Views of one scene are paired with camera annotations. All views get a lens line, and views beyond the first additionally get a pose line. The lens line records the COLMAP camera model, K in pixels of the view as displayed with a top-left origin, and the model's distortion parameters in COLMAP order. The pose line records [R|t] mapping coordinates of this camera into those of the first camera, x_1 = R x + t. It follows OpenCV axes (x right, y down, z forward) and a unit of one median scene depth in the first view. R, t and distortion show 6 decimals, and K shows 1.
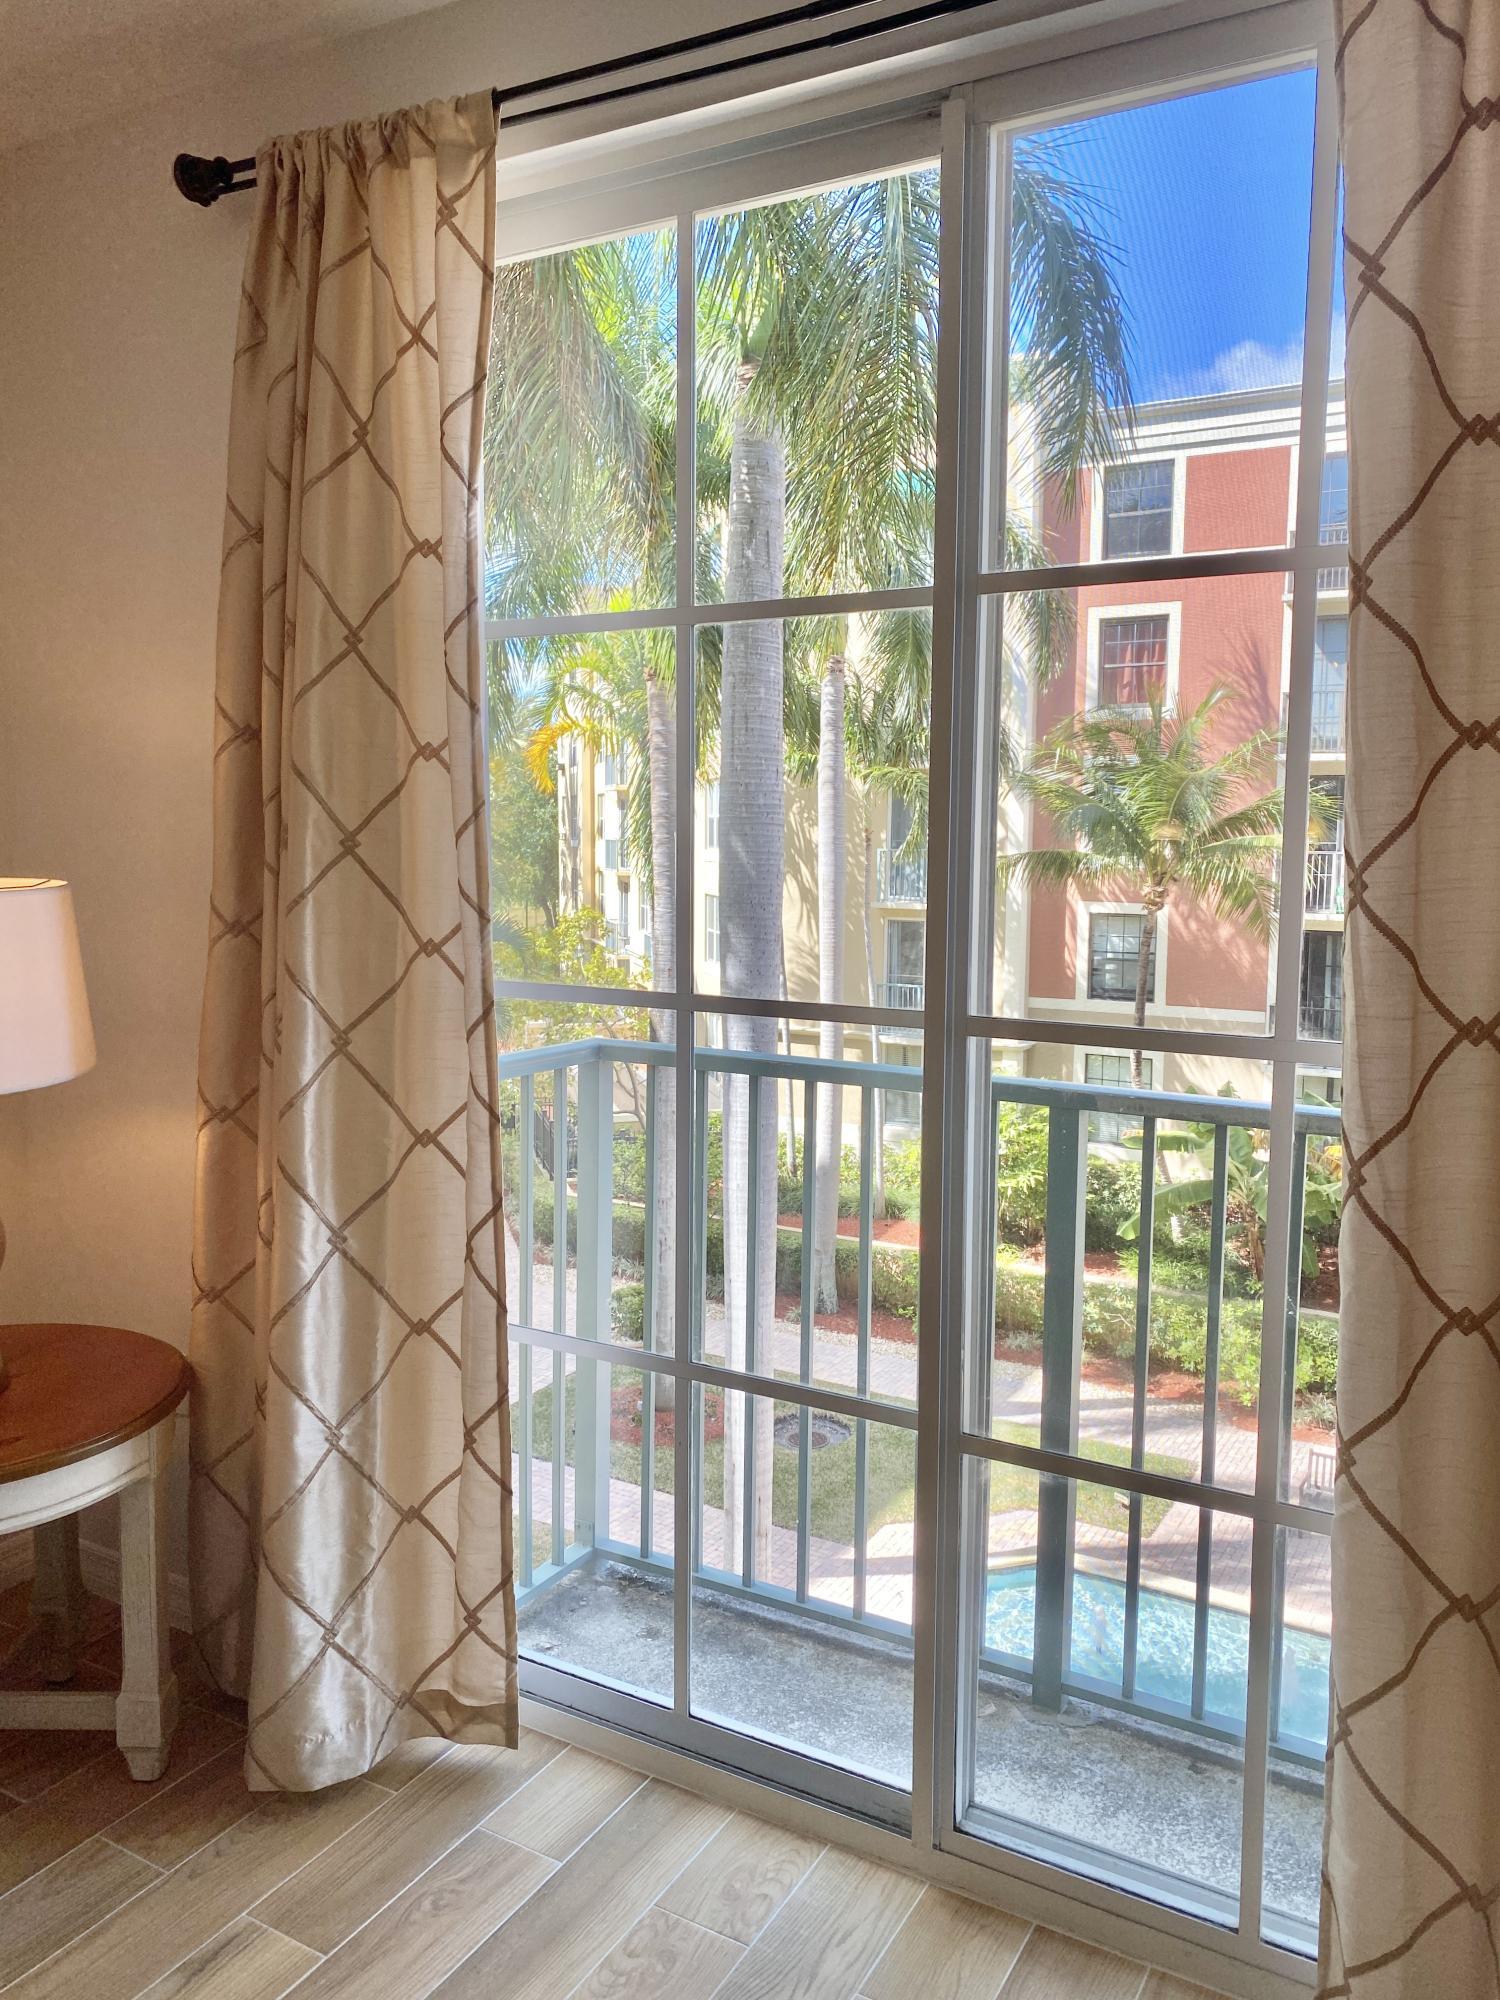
lens RADIAL K [[1528.6, 0, 748.2], [0, 1528.6, 985.1], [0, 0, 1]] dist [0.046282, -0.057602]
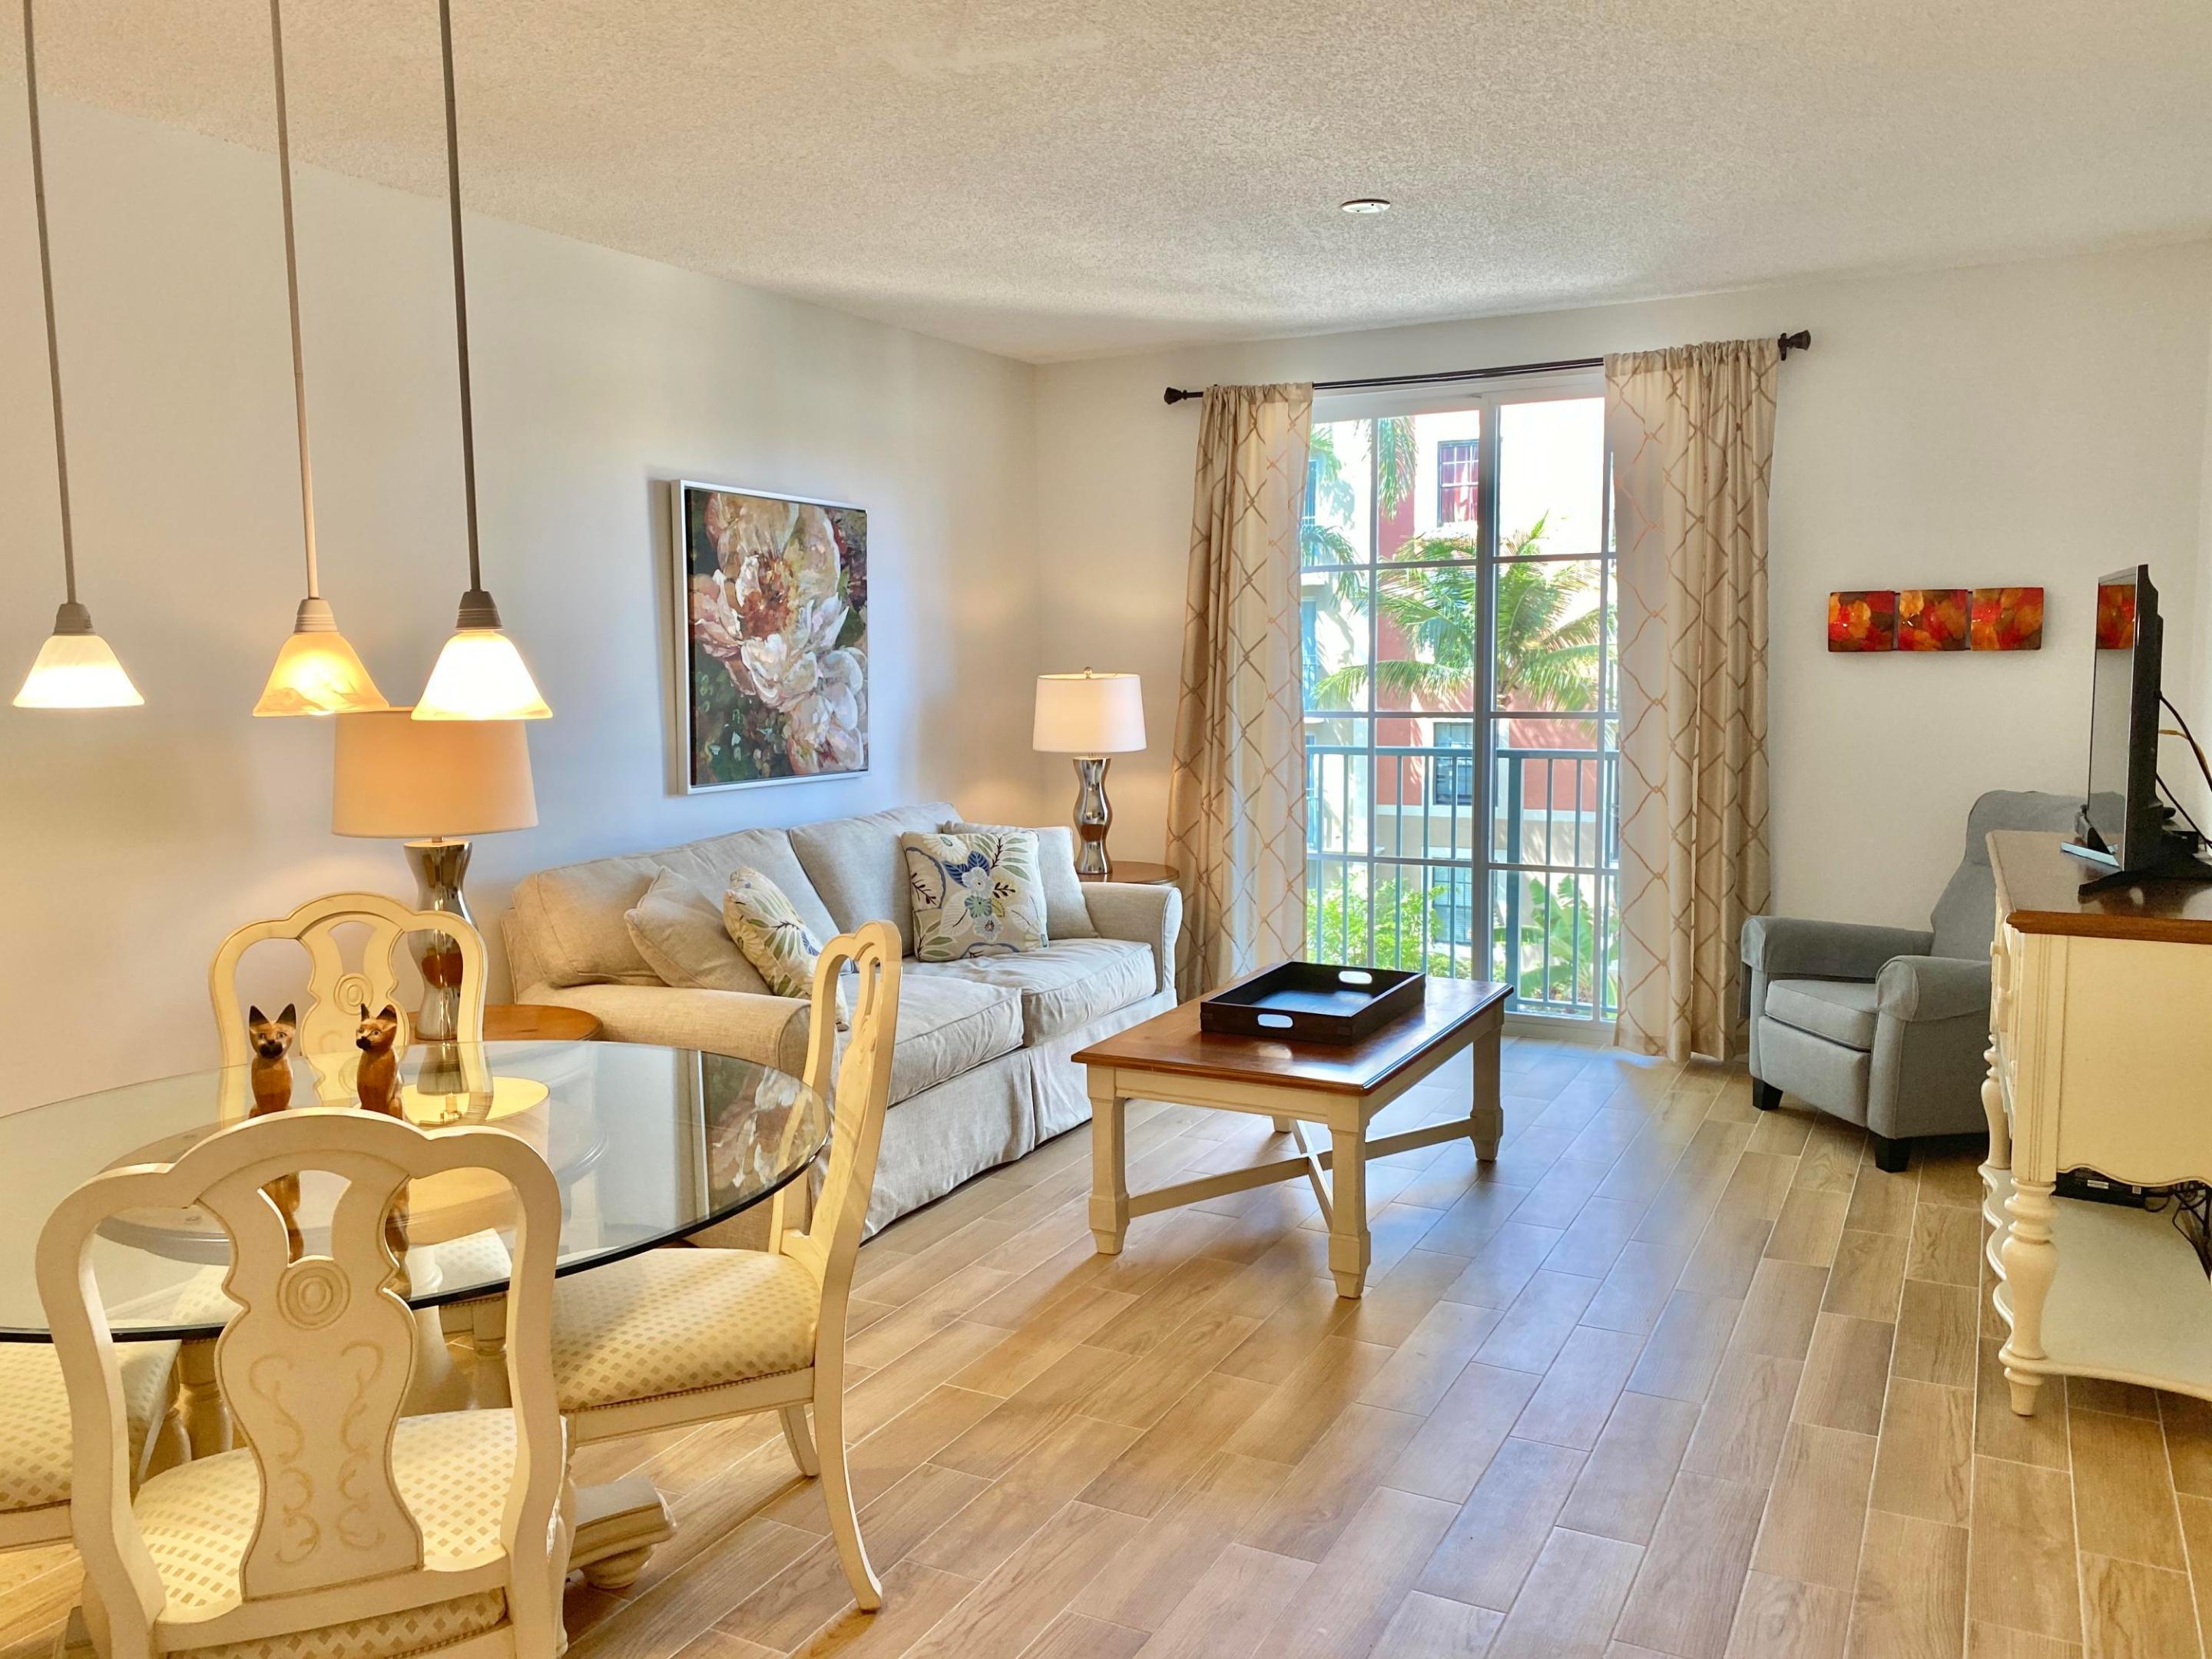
lens RADIAL K [[1690.6, 0, 1103.4], [0, 1690.6, 821.0], [0, 0, 1]] dist [0.046282, -0.057602]
pose [[0.998982, -0.023908, 0.038244, -0.611425], [0.023896, 0.999714, 0.000774, 0.179195], [-0.038251, 0.000141, 0.999268, -1.843419]]
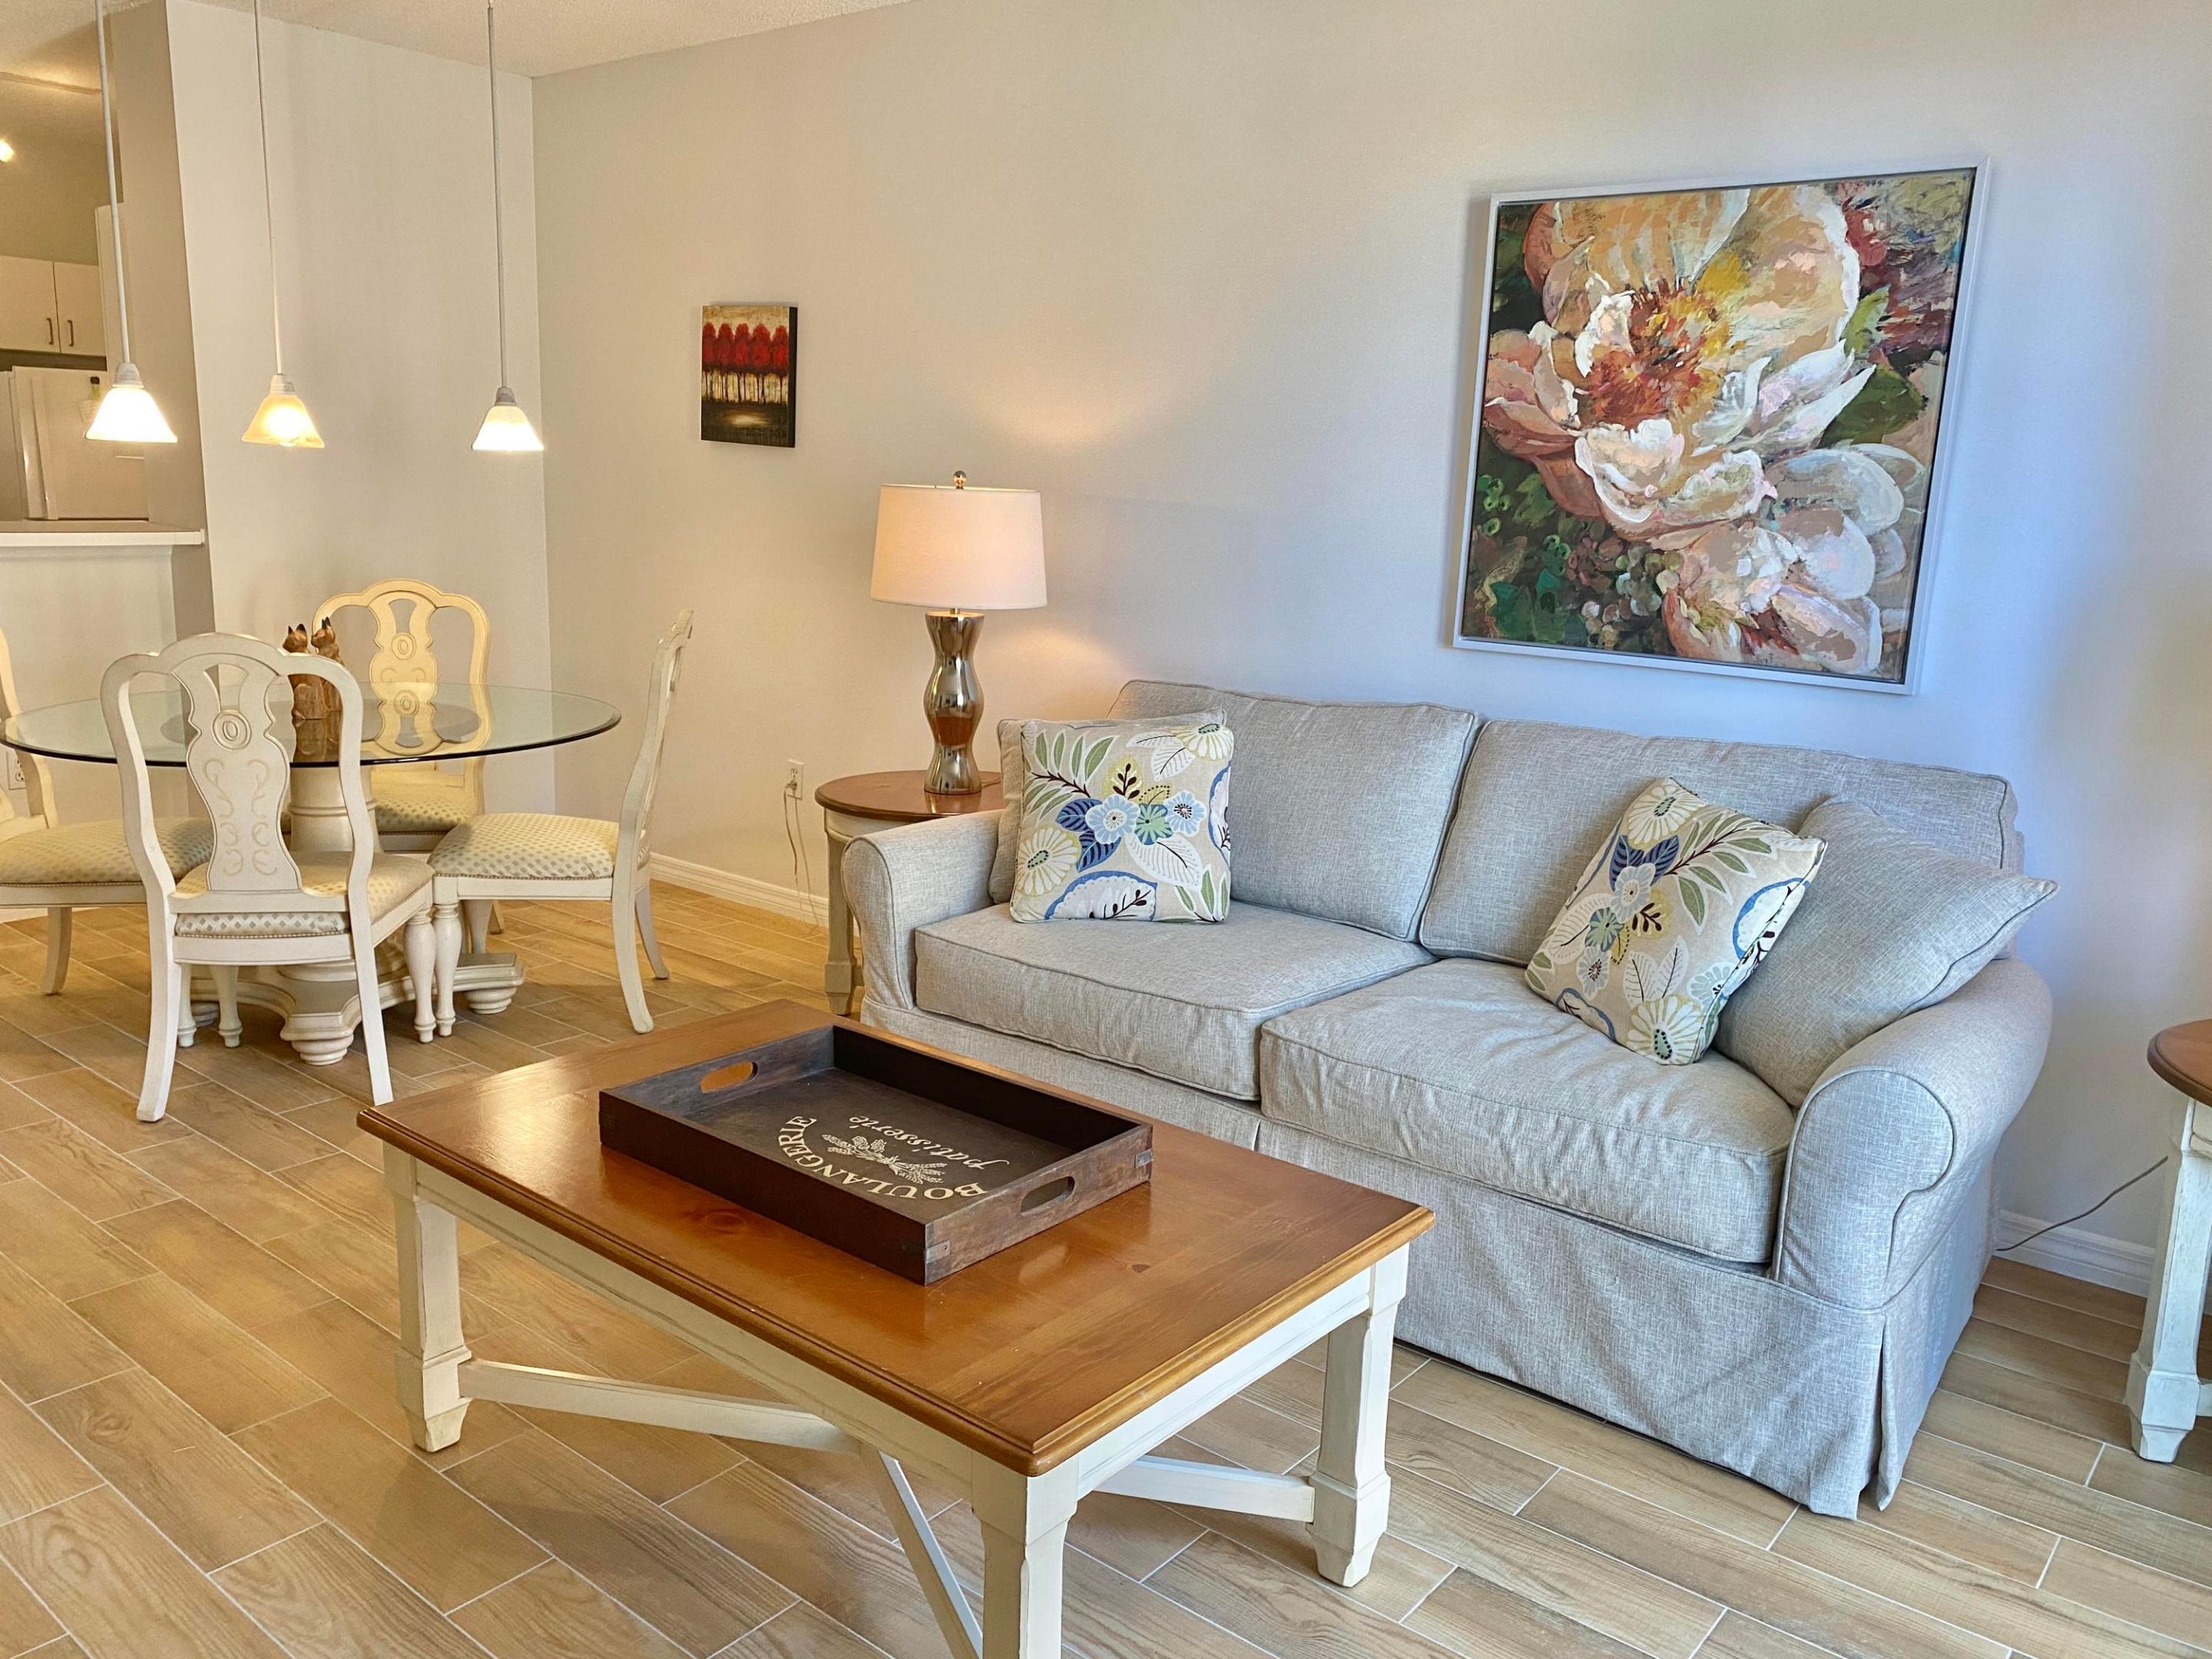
lens RADIAL K [[1690.6, 0, 1103.0], [0, 1690.6, 818.6], [0, 0, 1]] dist [0.046282, -0.057602]
pose [[-0.159108, 0.182128, -0.970317, 0.590722], [-0.134773, 0.969629, 0.204098, 0.006516], [0.978019, 0.163246, -0.129730, 0.332721]]
